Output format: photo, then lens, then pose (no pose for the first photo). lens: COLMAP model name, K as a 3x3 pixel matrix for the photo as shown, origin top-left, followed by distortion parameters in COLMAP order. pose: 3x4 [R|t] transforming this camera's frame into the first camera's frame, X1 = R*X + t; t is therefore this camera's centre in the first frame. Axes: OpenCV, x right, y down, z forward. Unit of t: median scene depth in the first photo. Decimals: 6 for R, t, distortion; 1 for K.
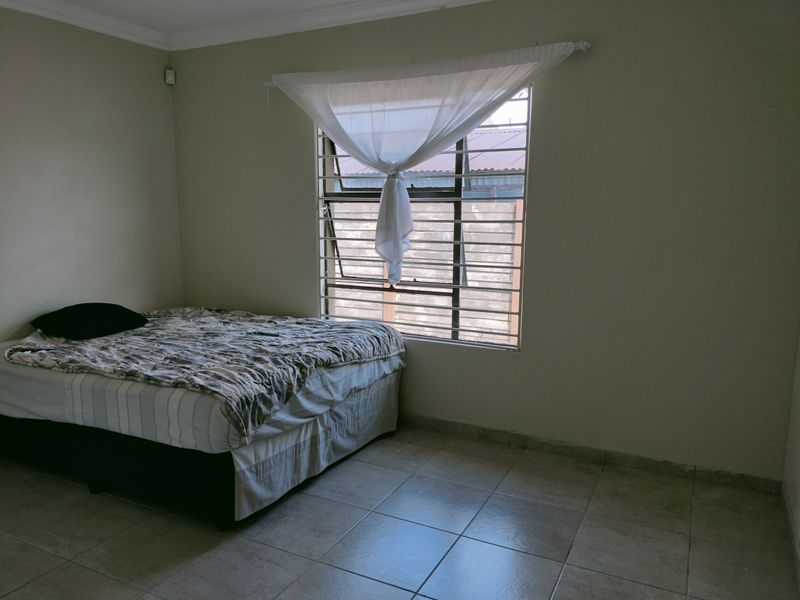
lens RADIAL K [[601.7, 0, 400.0], [0, 601.7, 300.0], [0, 0, 1]] dist [0.079463, -0.188548]
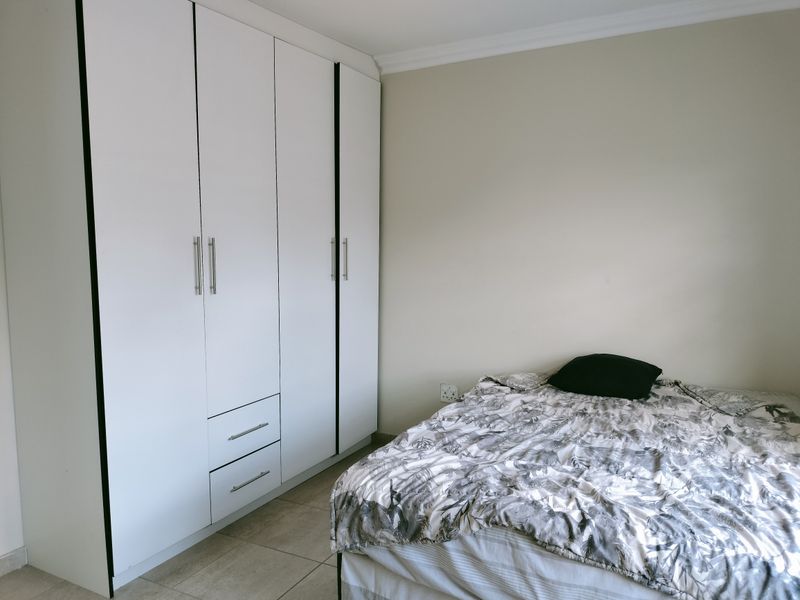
lens RADIAL K [[601.7, 0, 400.0], [0, 601.7, 300.0], [0, 0, 1]] dist [0.079463, -0.188548]
pose [[-0.016158, 0.107025, -0.994125, 0.408903], [-0.143044, 0.983780, 0.108237, -0.149048], [0.989584, 0.143952, -0.000586, 0.848207]]
